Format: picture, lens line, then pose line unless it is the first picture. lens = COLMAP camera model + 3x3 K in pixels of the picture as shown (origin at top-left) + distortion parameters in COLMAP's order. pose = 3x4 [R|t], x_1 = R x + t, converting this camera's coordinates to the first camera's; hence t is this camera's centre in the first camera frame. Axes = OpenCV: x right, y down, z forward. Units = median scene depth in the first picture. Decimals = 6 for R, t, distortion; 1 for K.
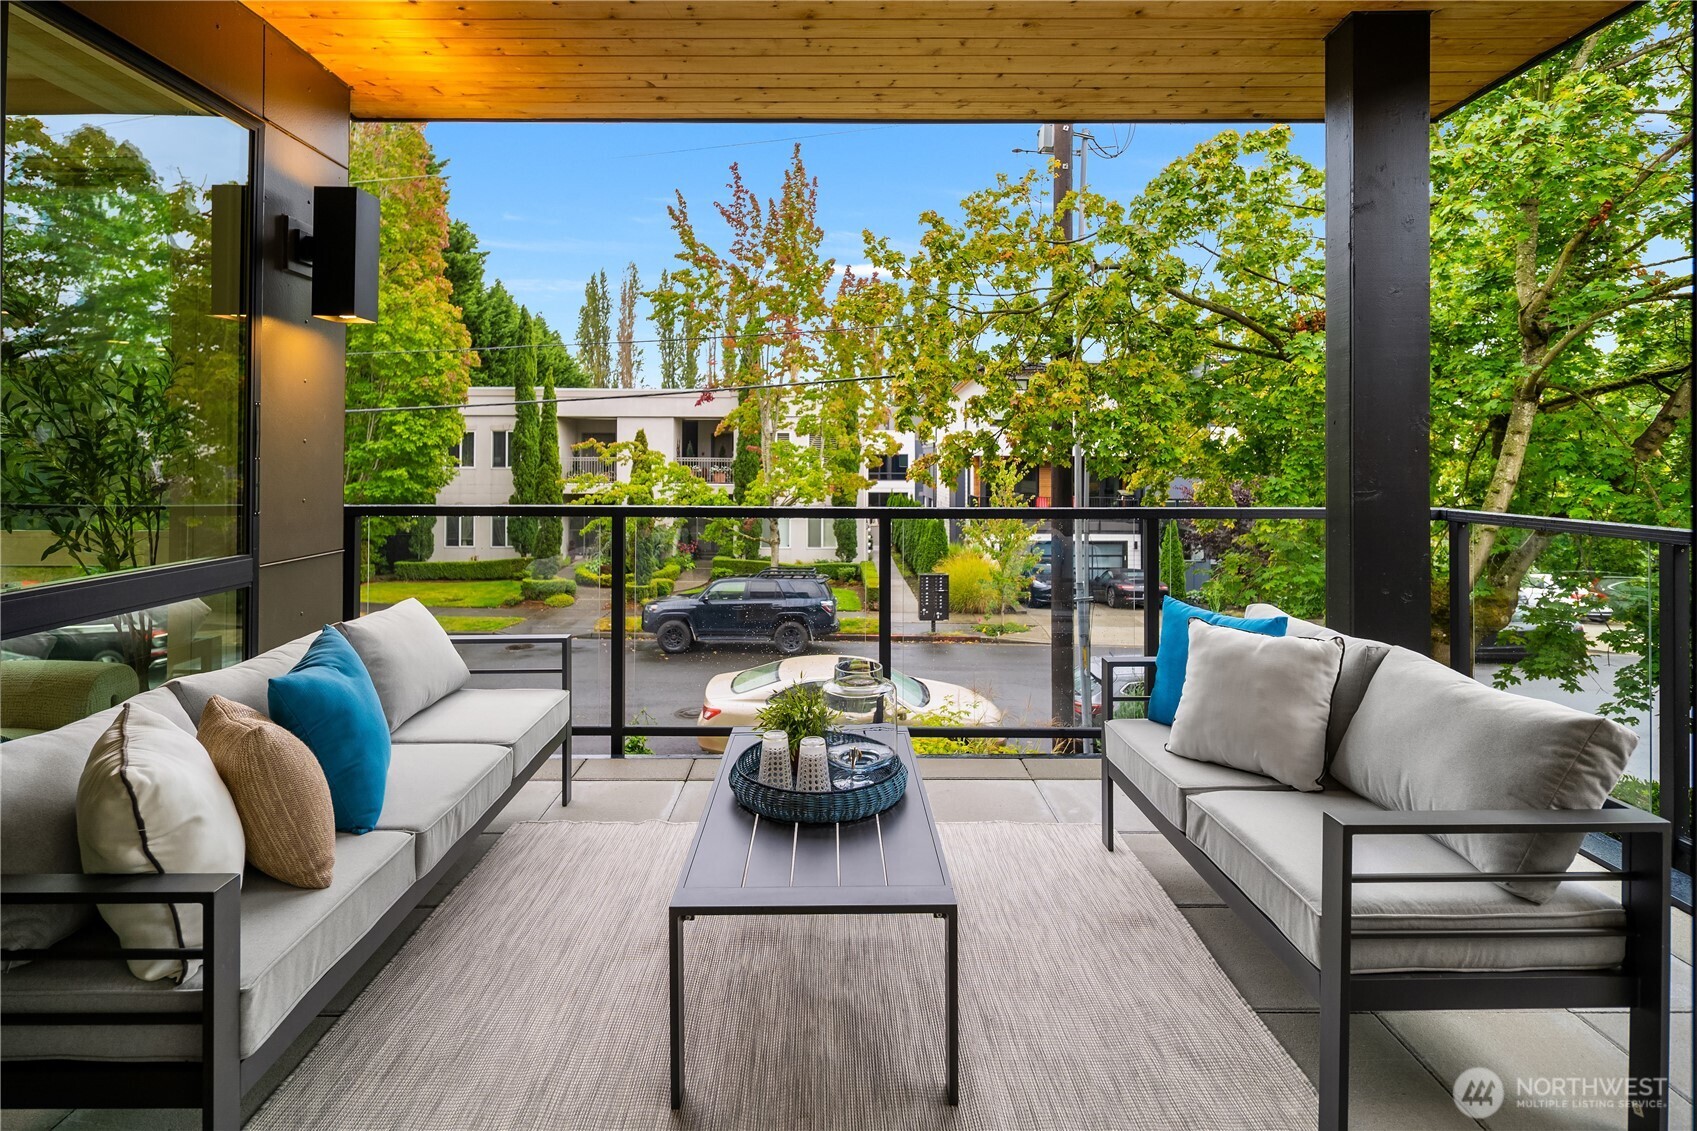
lens RADIAL K [[833.3, 0, 843.2], [0, 833.3, 454.7], [0, 0, 1]] dist [0.000162, -0.000223]
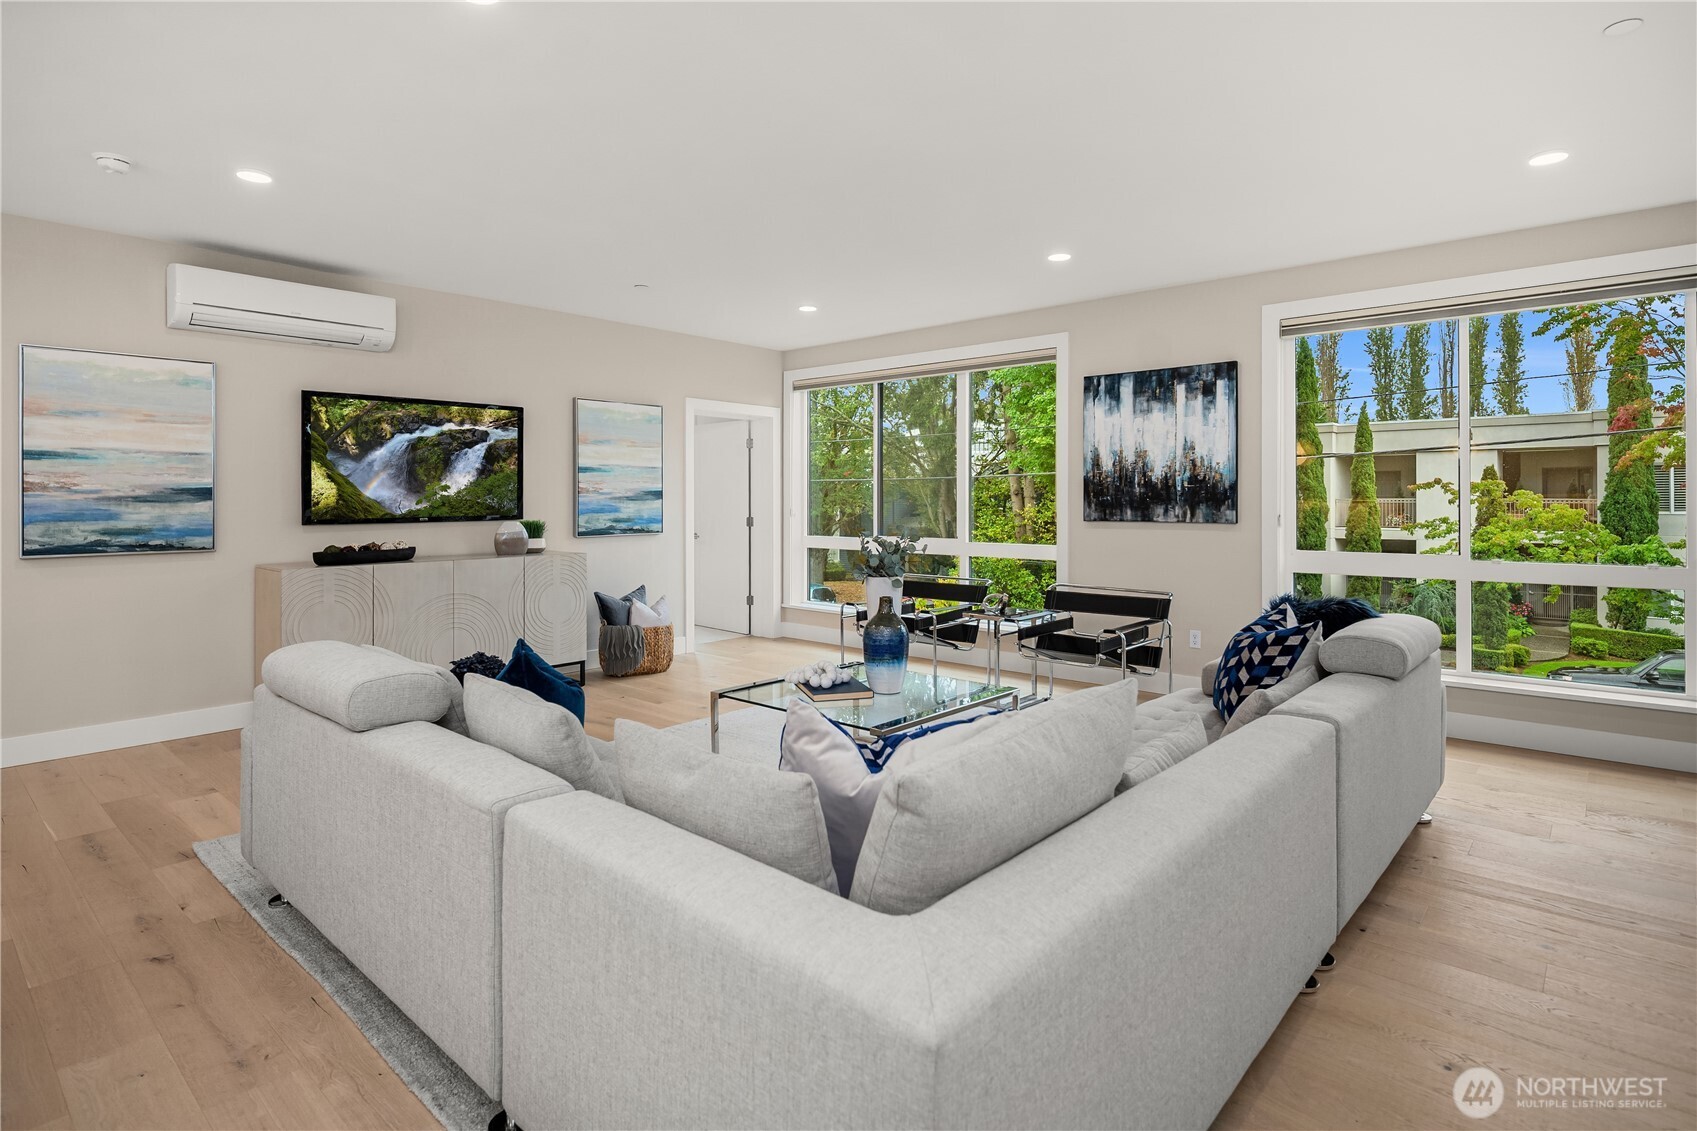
lens RADIAL K [[869.7, 0, 834.3], [0, 869.7, 499.9], [0, 0, 1]] dist [0.000201, 0.000082]
pose [[0.743476, -0.002950, -0.668756, -0.167499], [0.006221, 0.999978, 0.002505, -0.002211], [0.668734, -0.006023, 0.743477, -0.119513]]
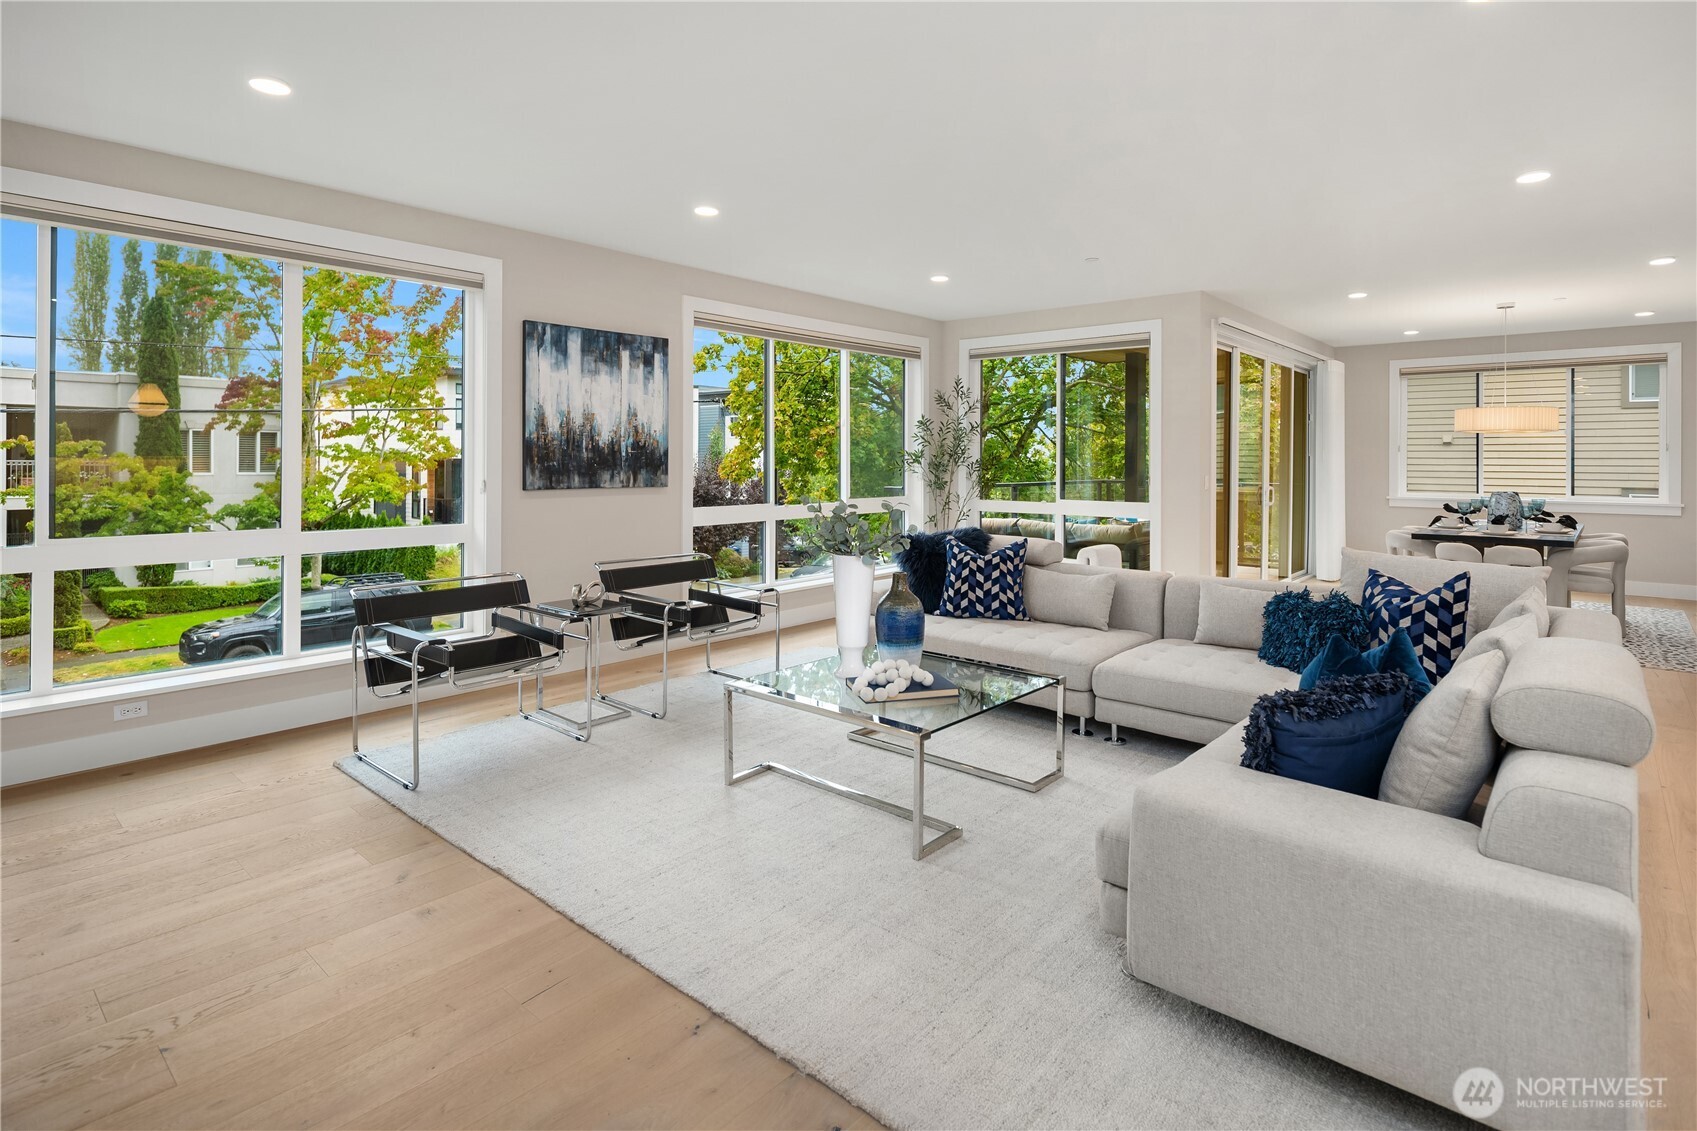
lens RADIAL K [[845.5, 0, 872.0], [0, 845.5, 458.5], [0, 0, 1]] dist [0.002415, -0.000799]
pose [[0.644945, 0.001639, 0.764227, -0.407954], [-0.004639, 0.999988, 0.001771, -0.003741], [-0.764215, -0.004688, 0.644945, -0.078566]]
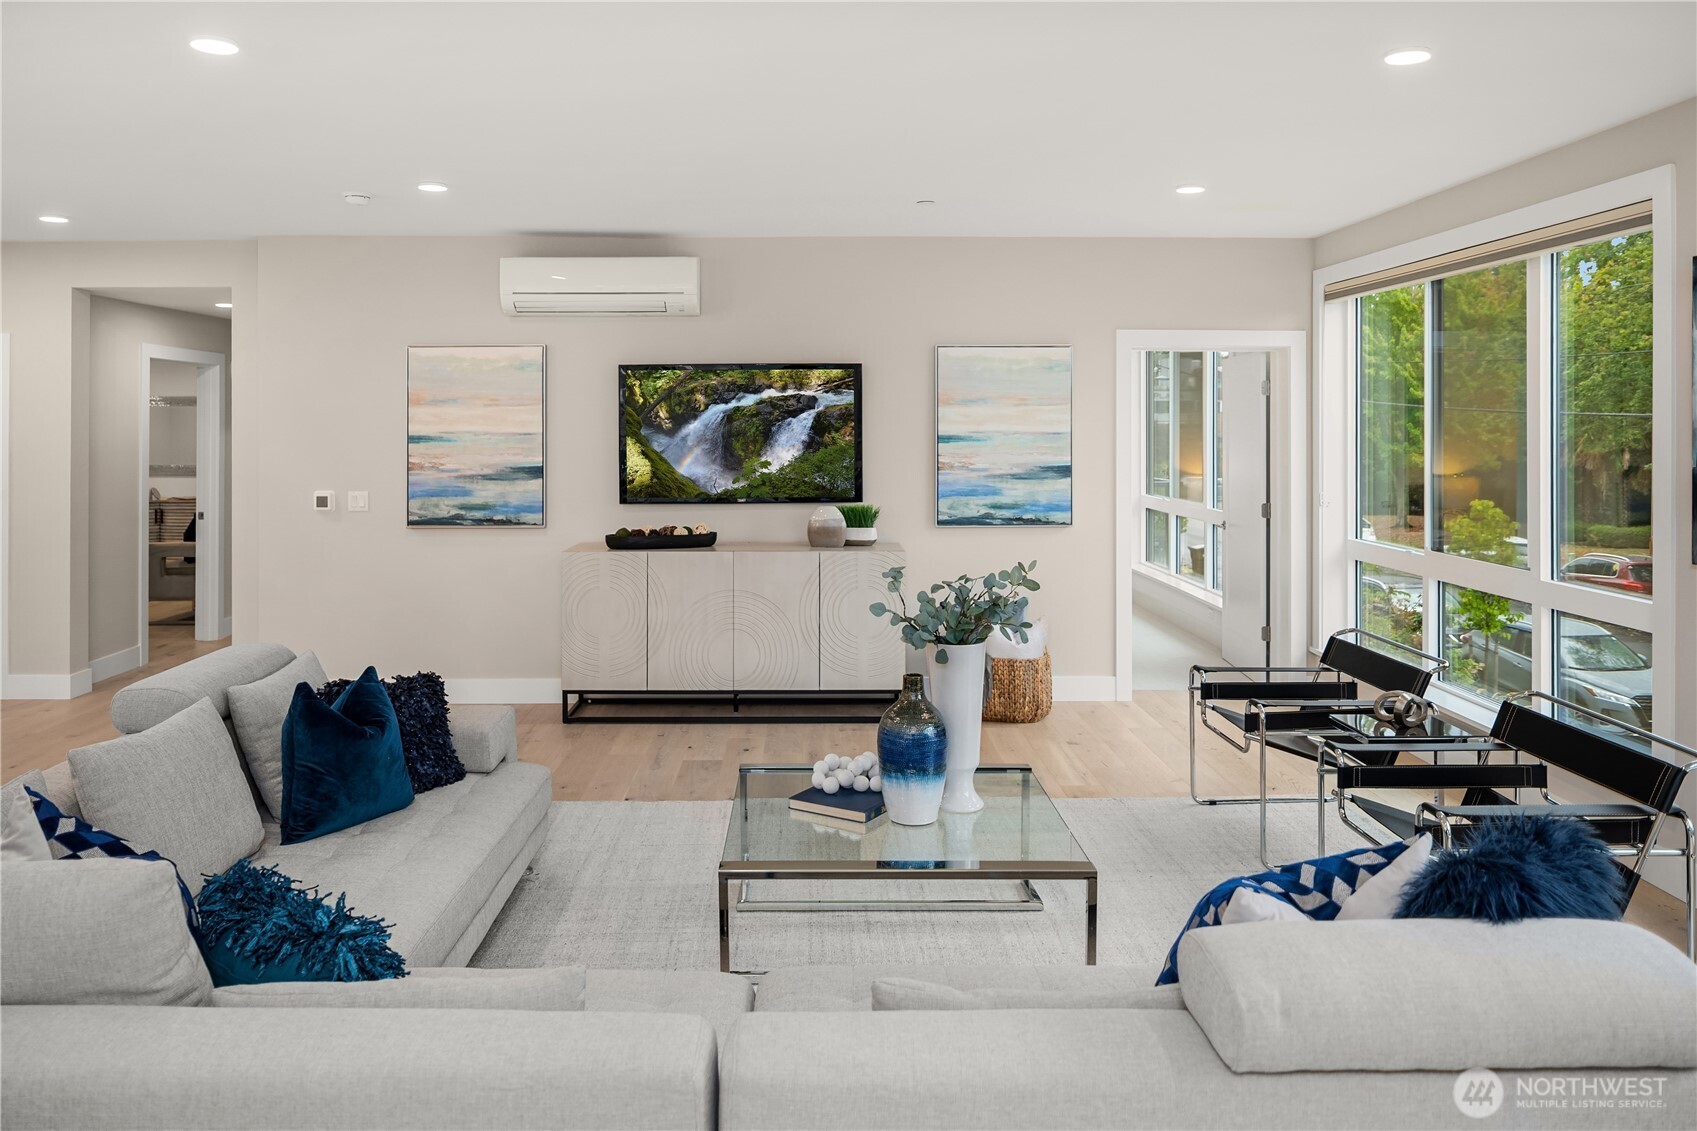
lens RADIAL K [[1206.6, 0, 814.9], [0, 1206.6, 415.8], [0, 0, 1]] dist [-0.004718, -0.003717]
pose [[0.011366, -0.010140, -0.999884, -0.115127], [0.004777, 0.999938, -0.010087, -0.015328], [0.999924, -0.004662, 0.011413, 0.006471]]
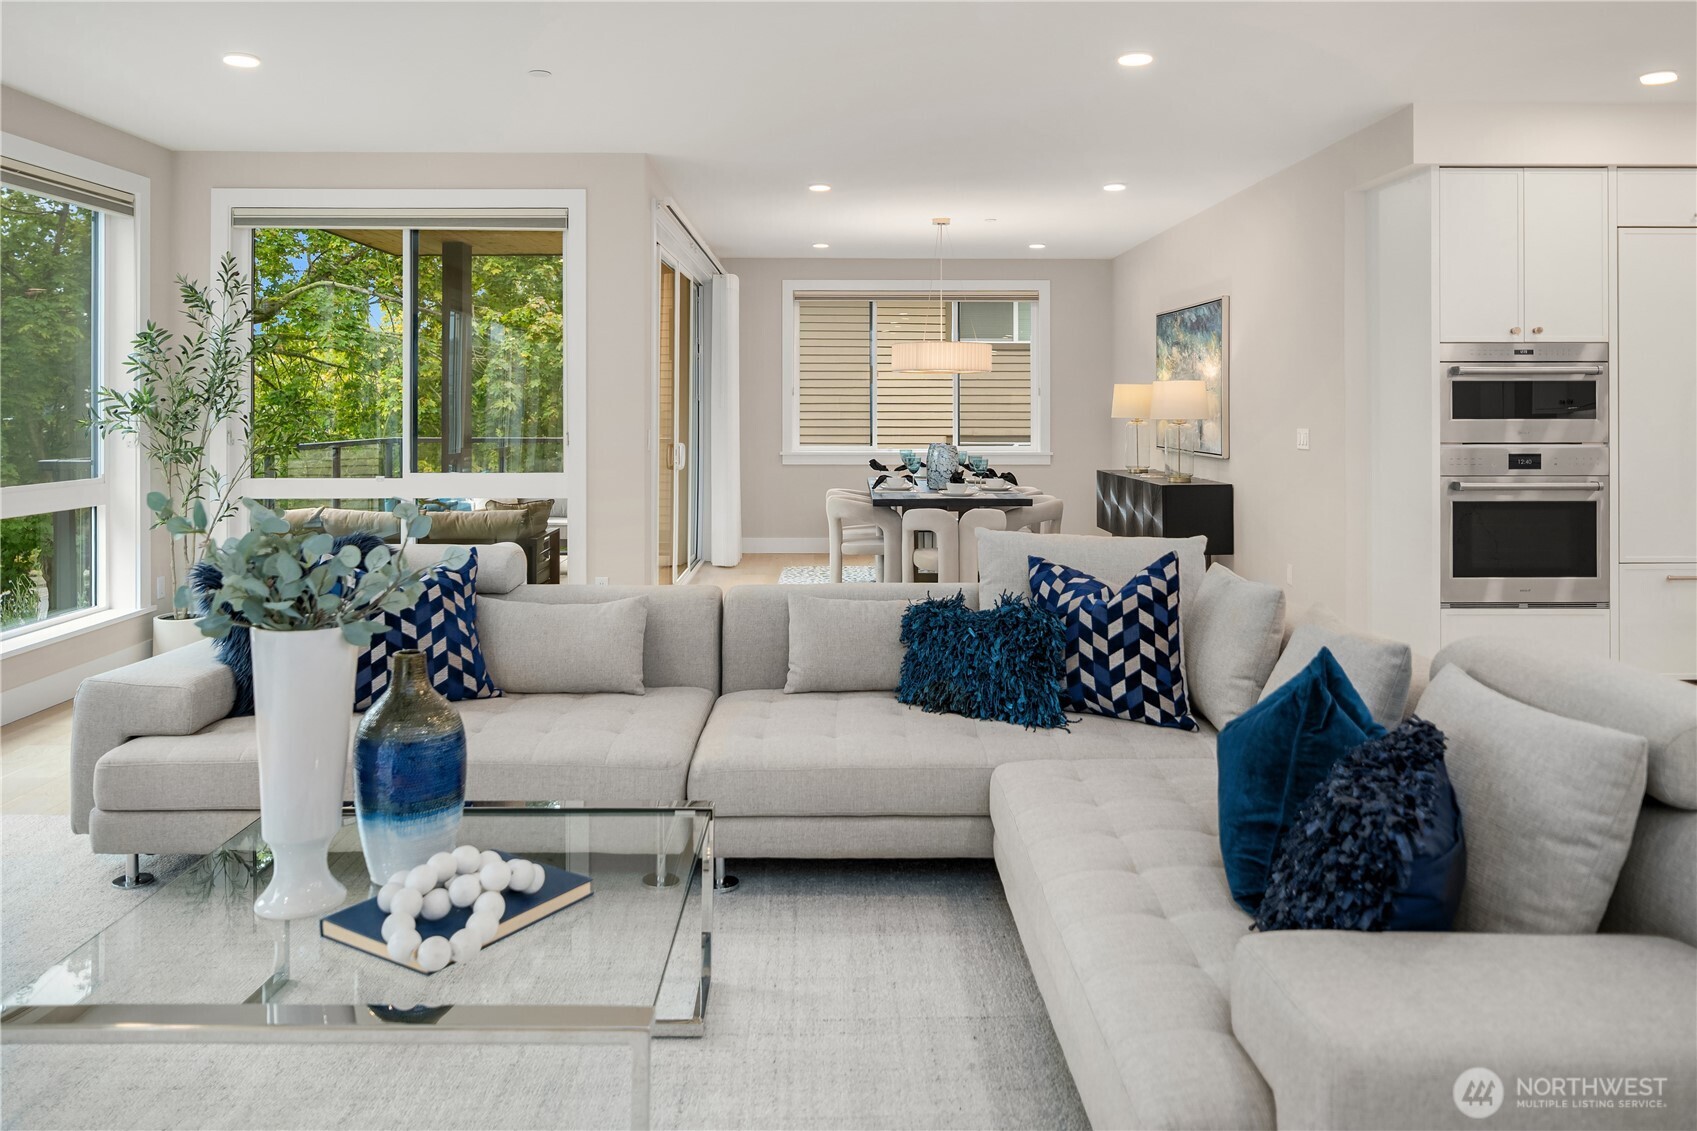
lens RADIAL K [[1185.9, 0, 825.9], [0, 1185.9, 408.8], [0, 0, 1]] dist [-0.009542, -0.003700]
pose [[-0.008231, -0.002030, 0.999964, -0.384747], [-0.003289, 0.999993, 0.002003, -0.003364], [-0.999961, -0.003272, -0.008237, -0.013631]]
